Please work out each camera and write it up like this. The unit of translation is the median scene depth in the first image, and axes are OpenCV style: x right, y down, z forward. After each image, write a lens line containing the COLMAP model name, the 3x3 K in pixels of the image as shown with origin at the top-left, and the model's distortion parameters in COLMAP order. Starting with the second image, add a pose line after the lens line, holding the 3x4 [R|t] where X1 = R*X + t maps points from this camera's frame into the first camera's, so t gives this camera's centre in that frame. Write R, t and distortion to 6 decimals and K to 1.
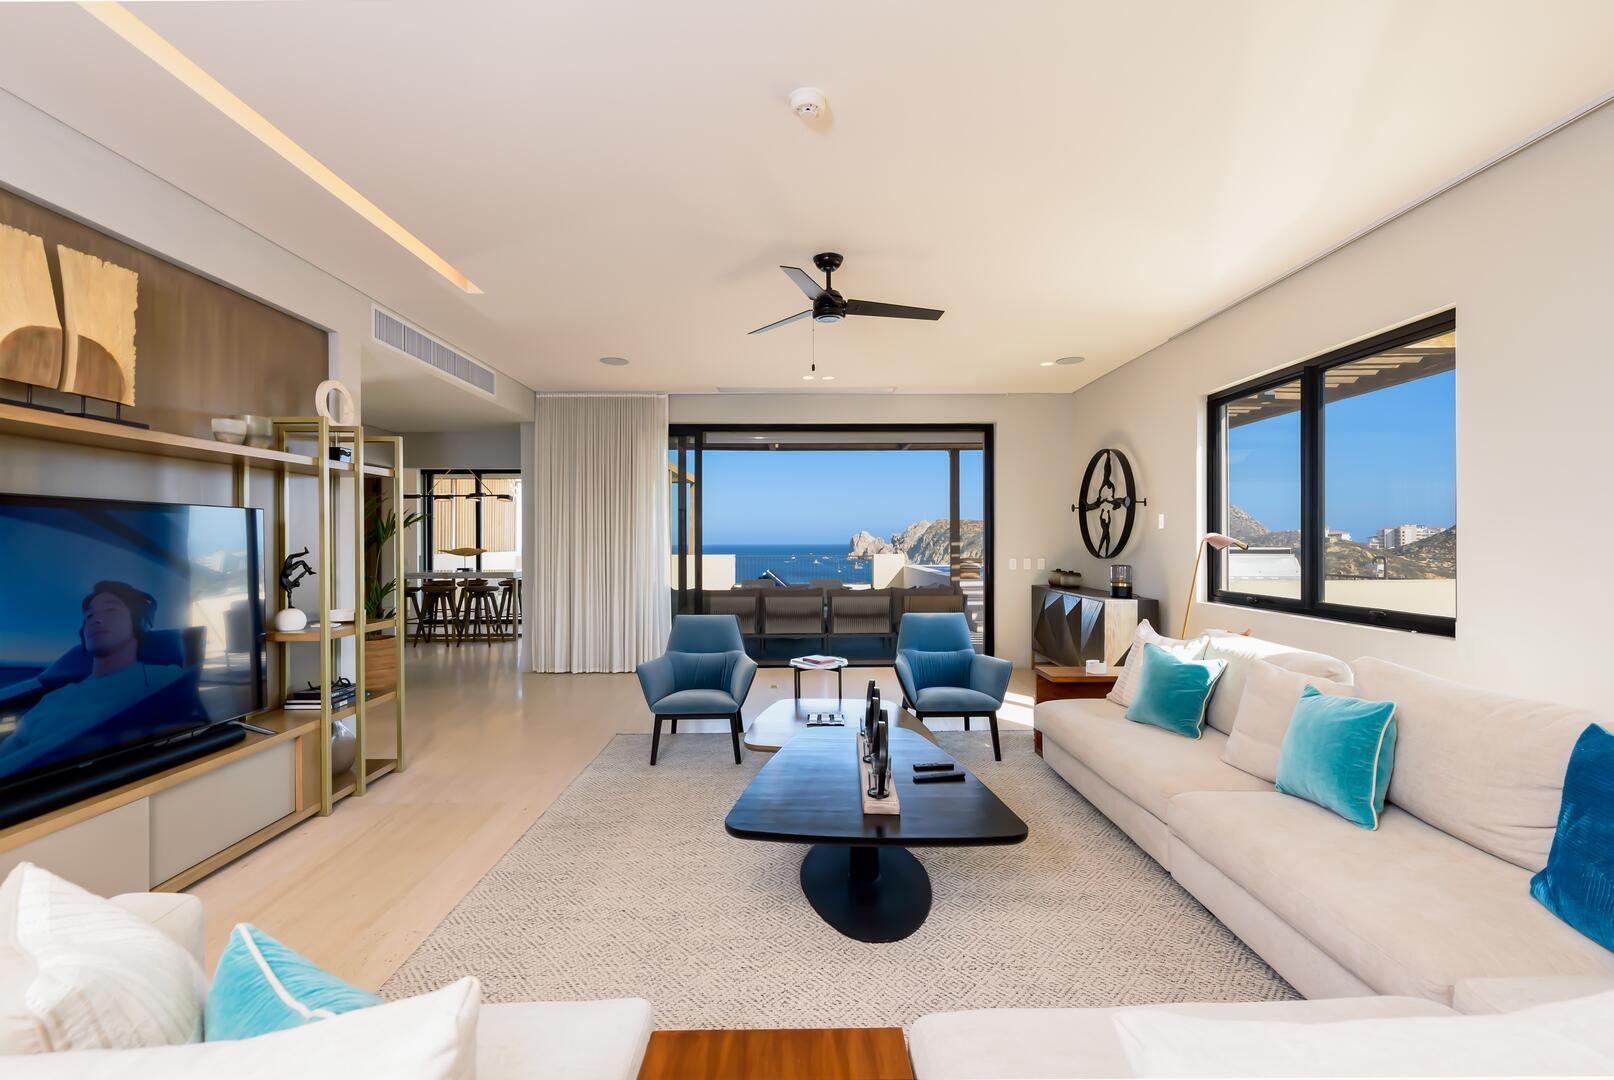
lens RADIAL K [[687.6, 0, 807.0], [0, 687.6, 540.0], [0, 0, 1]] dist [0.000200, 0.000191]
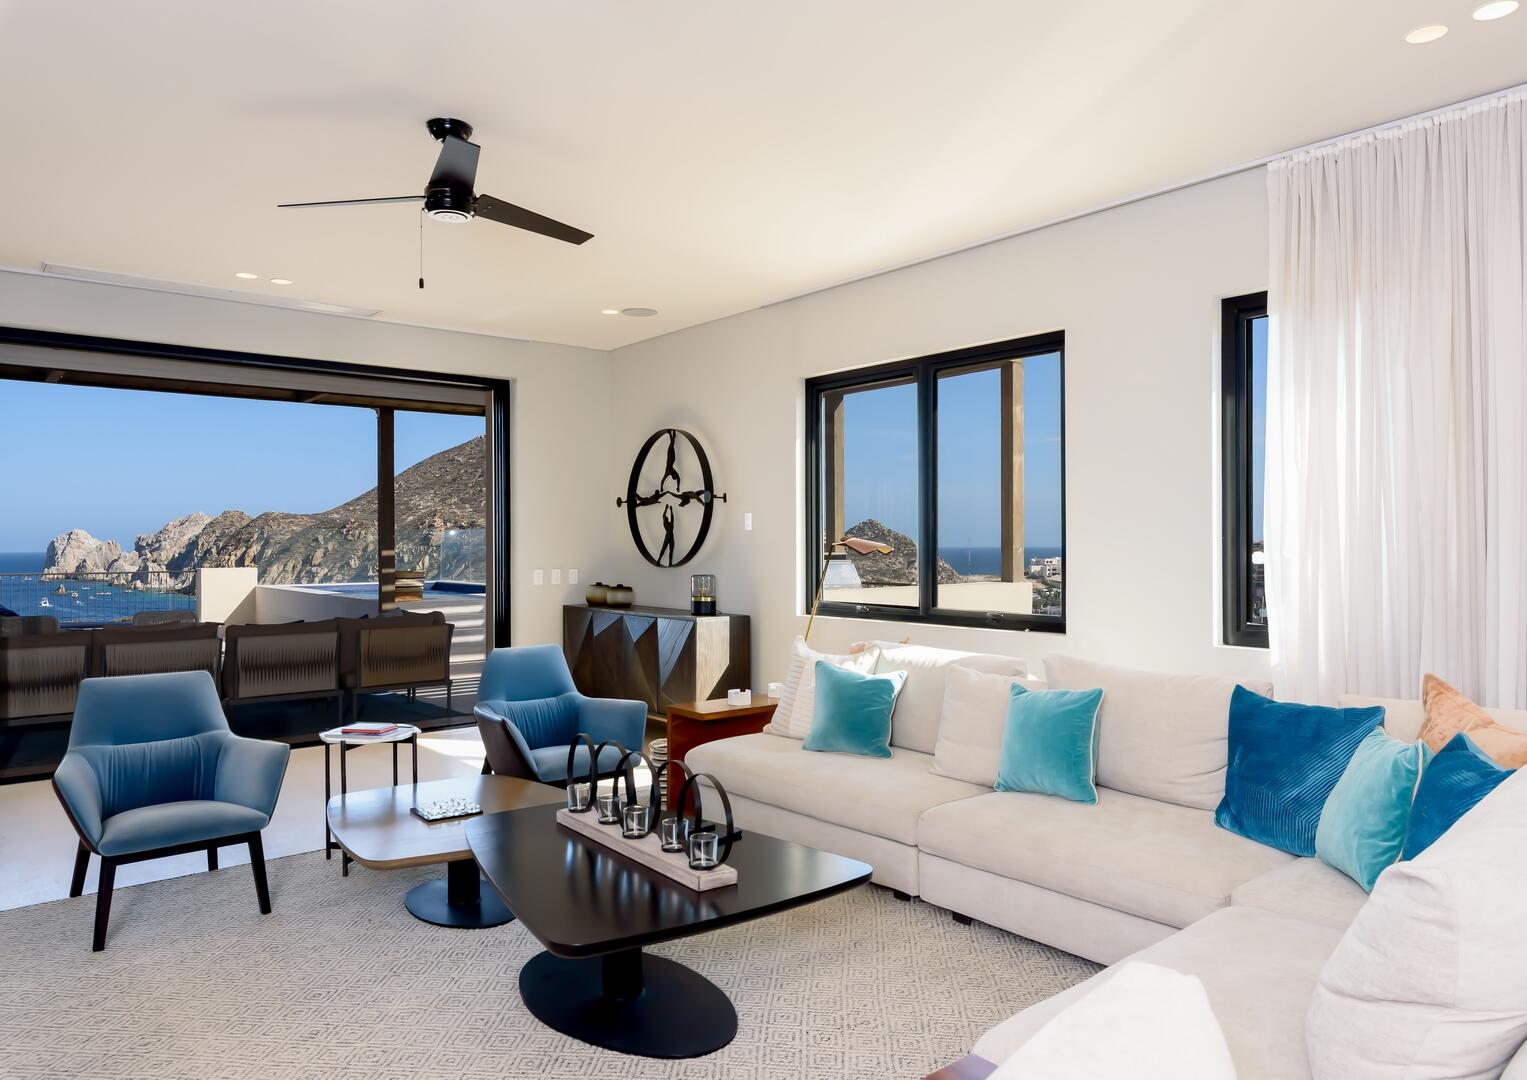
lens RADIAL K [[1019.5, 0, 763.5], [0, 1019.5, 540.0], [0, 0, 1]] dist [-0.003385, 0.003195]
pose [[0.780785, 0.002508, 0.624795, -0.287664], [0.000506, 0.999989, -0.004646, 0.001291], [-0.624800, 0.003944, 0.780775, 0.023034]]
